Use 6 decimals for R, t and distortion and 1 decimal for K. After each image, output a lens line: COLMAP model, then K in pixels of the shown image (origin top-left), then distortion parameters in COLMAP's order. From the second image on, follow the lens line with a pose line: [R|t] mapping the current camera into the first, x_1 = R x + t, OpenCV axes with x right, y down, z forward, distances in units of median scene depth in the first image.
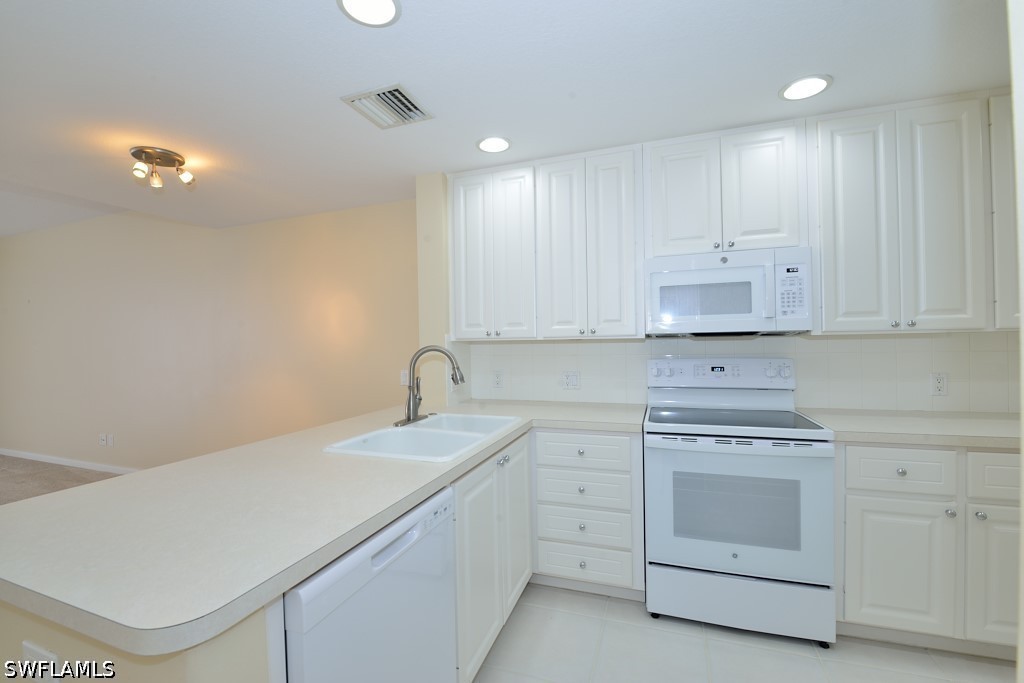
lens RADIAL K [[424.7, 0, 512.0], [0, 424.7, 341.5], [0, 0, 1]] dist [-0.001317, -0.000147]
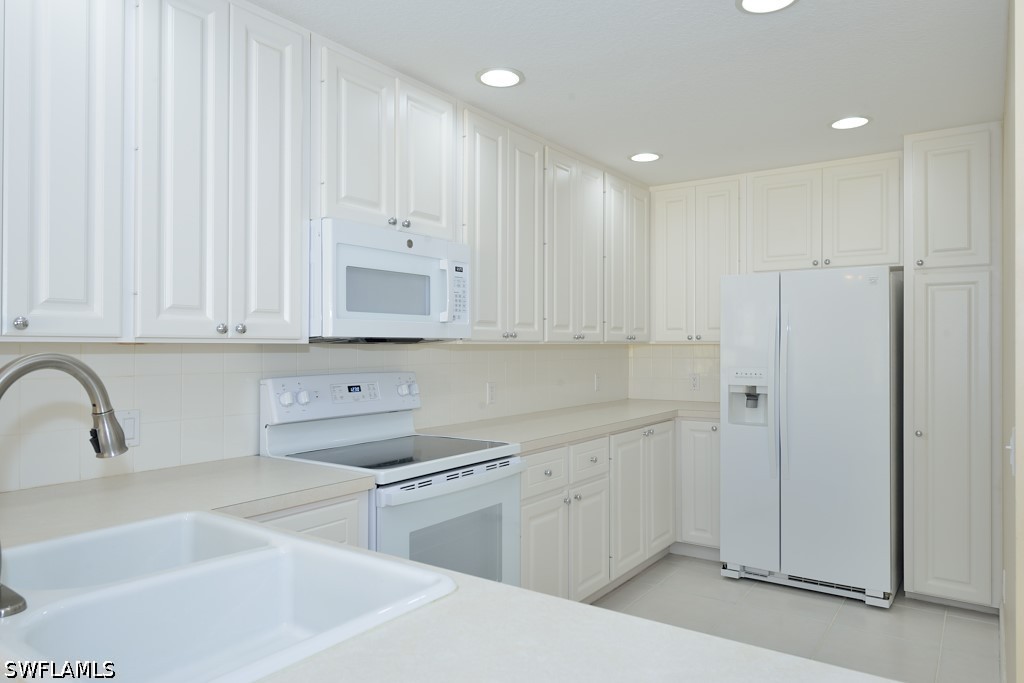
lens RADIAL K [[732.6, 0, 512.0], [0, 732.6, 341.5], [0, 0, 1]] dist [-0.001835, -0.000875]
pose [[0.247695, 0.021442, 0.968601, -0.731925], [-0.009426, 0.999761, -0.019721, 0.008163], [-0.968792, -0.004245, 0.247838, 0.501081]]
